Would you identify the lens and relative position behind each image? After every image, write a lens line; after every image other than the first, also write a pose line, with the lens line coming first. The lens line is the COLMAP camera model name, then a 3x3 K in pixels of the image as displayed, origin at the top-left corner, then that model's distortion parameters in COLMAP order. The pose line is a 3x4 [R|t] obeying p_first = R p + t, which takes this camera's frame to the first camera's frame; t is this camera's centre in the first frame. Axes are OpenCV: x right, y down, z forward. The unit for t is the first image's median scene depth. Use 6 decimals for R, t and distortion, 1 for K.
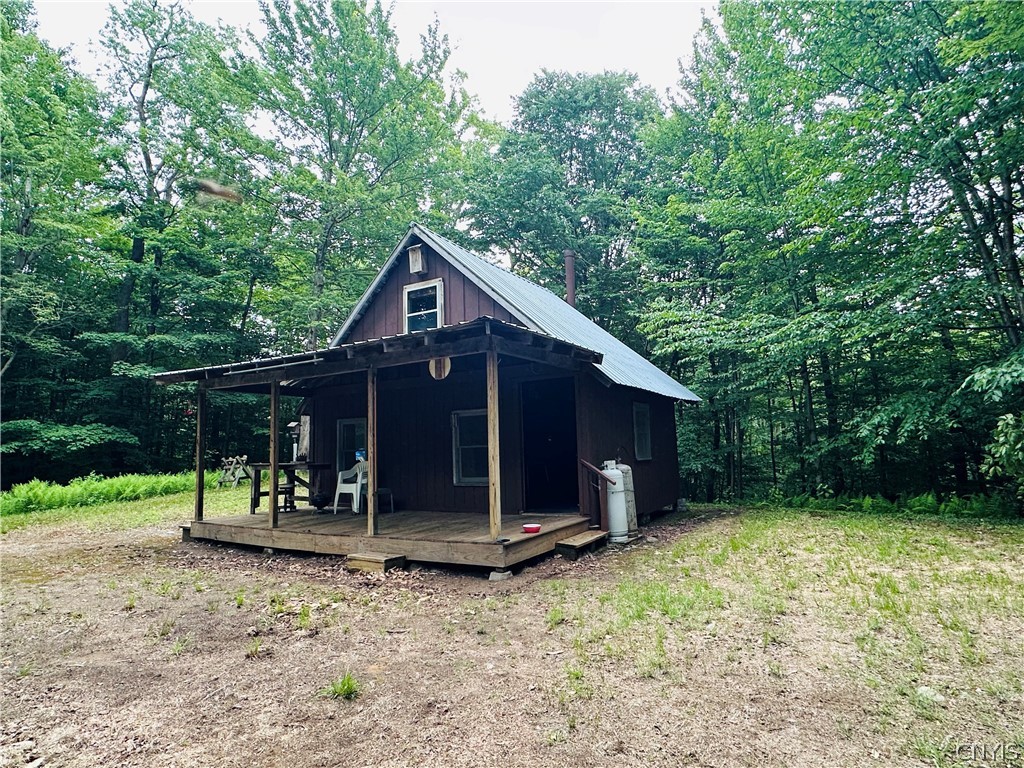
lens RADIAL K [[569.2, 0, 510.6], [0, 569.2, 383.5], [0, 0, 1]] dist [0.001283, 0.000191]
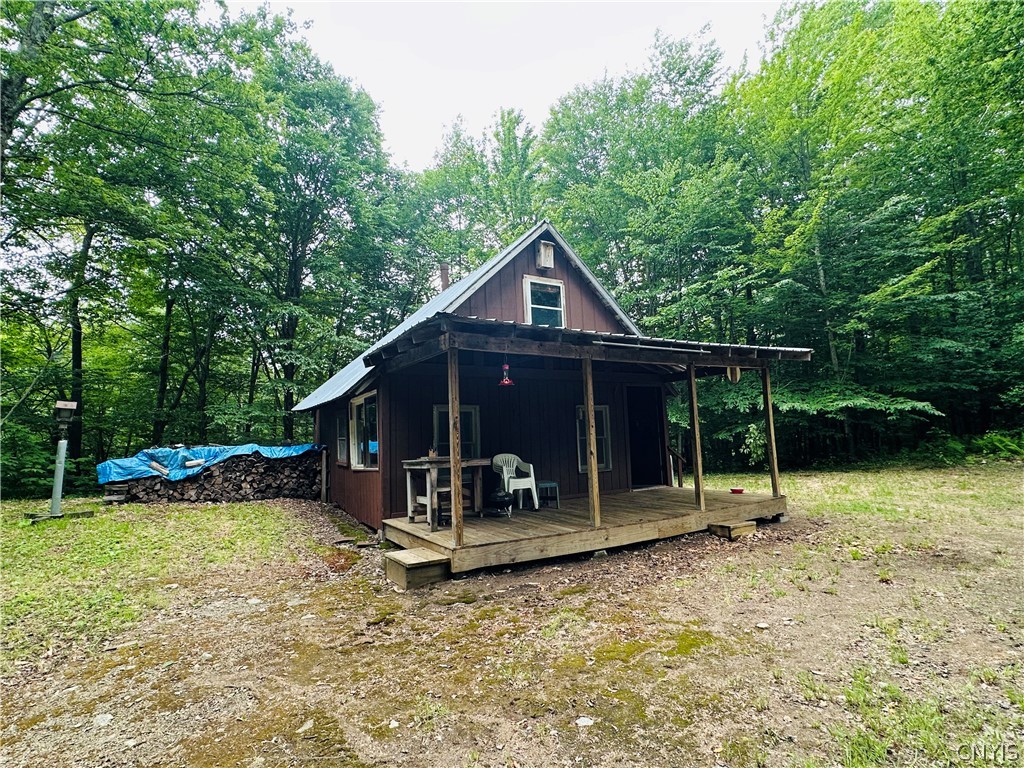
lens RADIAL K [[503.0, 0, 510.8], [0, 503.0, 383.9], [0, 0, 1]] dist [-0.000202, -0.000008]
pose [[0.466518, 0.098127, 0.879052, -0.969281], [-0.077901, 0.994523, -0.069674, 0.081025], [-0.881075, -0.035975, 0.471607, 0.622528]]
